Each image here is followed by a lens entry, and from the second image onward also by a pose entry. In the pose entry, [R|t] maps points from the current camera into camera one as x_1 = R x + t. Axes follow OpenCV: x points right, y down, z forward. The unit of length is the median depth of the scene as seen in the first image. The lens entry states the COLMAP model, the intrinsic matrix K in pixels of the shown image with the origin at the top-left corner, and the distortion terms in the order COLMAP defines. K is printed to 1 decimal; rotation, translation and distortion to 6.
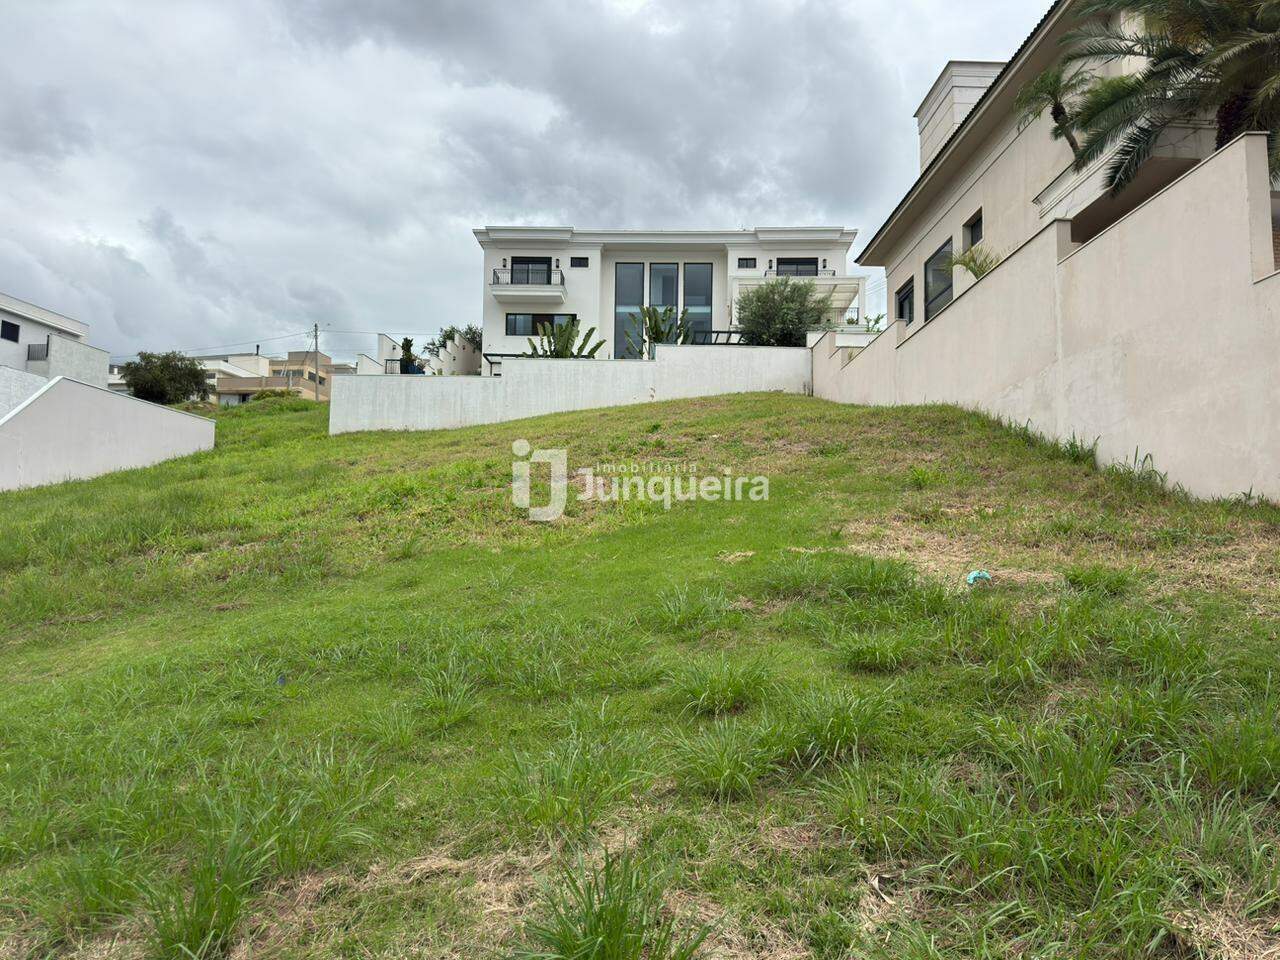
lens RADIAL K [[906.1, 0, 655.3], [0, 906.1, 482.5], [0, 0, 1]] dist [0.099395, -0.144820]
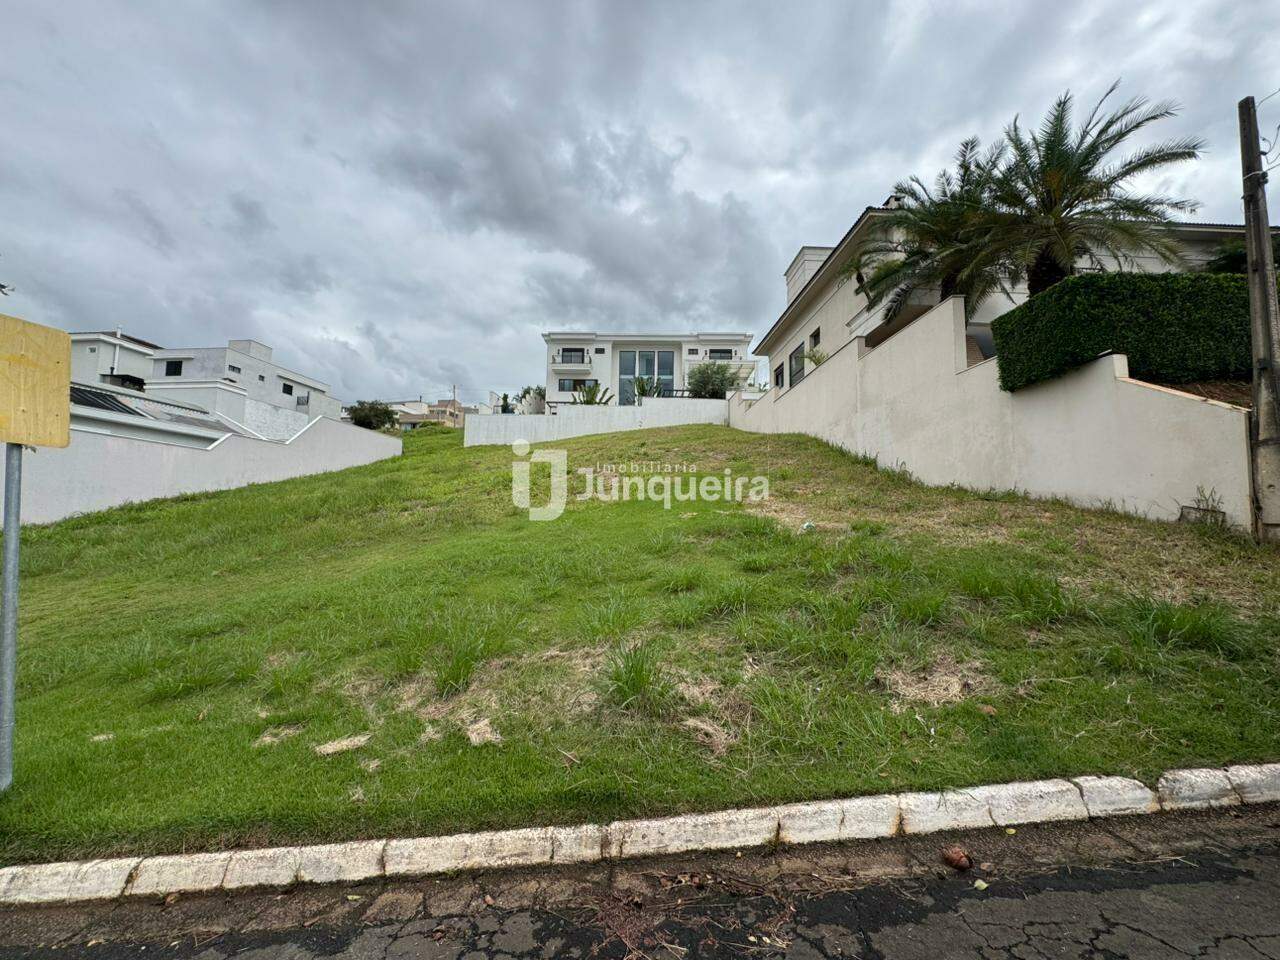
lens RADIAL K [[512.4, 0, 639.3], [0, 512.4, 478.5], [0, 0, 1]] dist [0.000694, -0.000107]
pose [[0.999989, 0.004015, -0.002577, -0.002811], [-0.003987, 0.999933, 0.010899, -0.001985], [0.002620, -0.010888, 0.999937, -0.021635]]
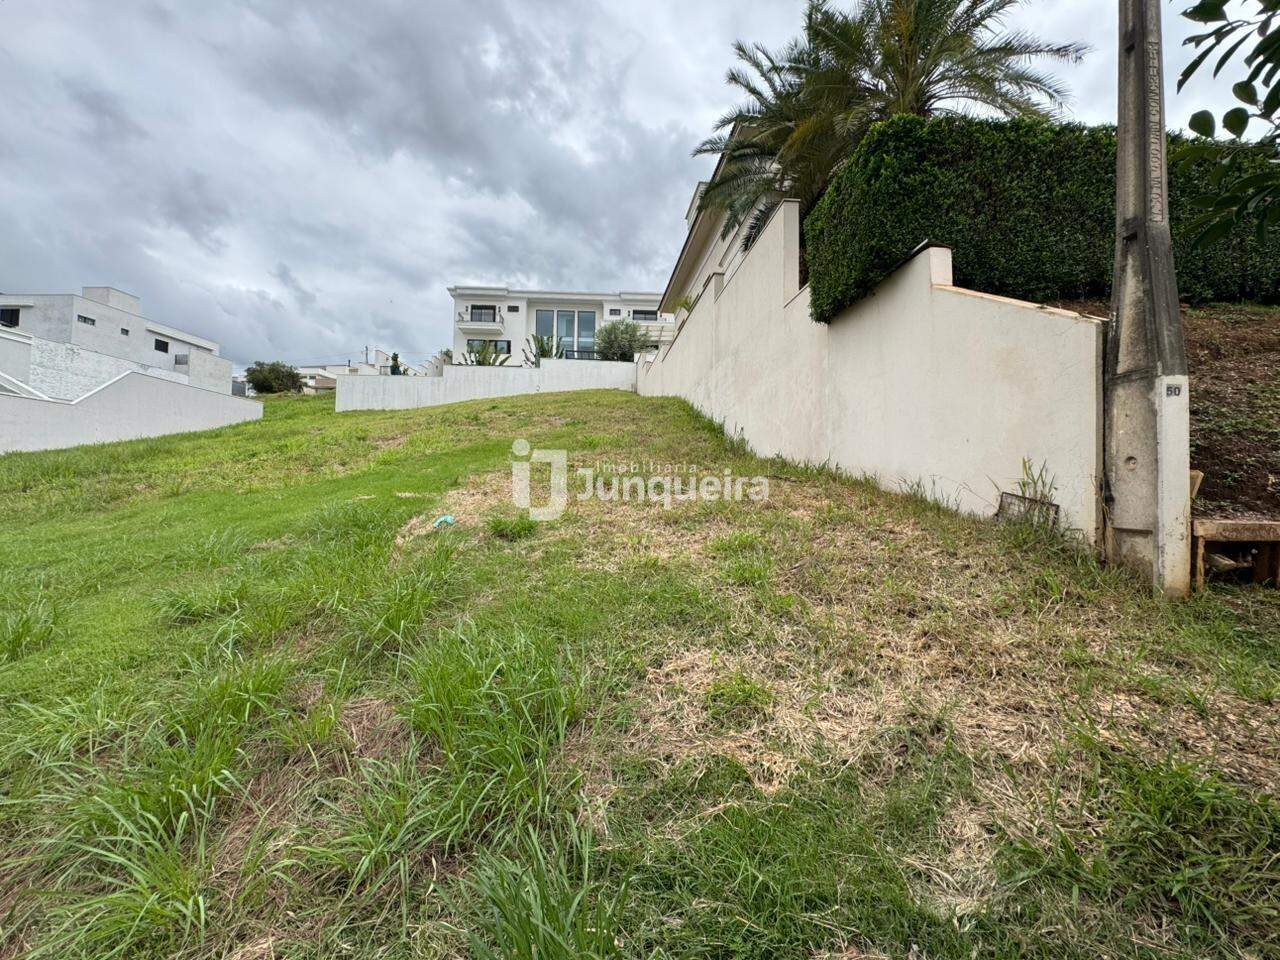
lens RADIAL K [[519.3, 0, 630.4], [0, 519.3, 477.2], [0, 0, 1]] dist [-0.000217, -0.000321]
pose [[0.997966, 0.006649, 0.063402, 0.103140], [-0.010589, 0.998020, 0.062000, -0.000133], [-0.062864, -0.062545, 0.996060, 0.056258]]
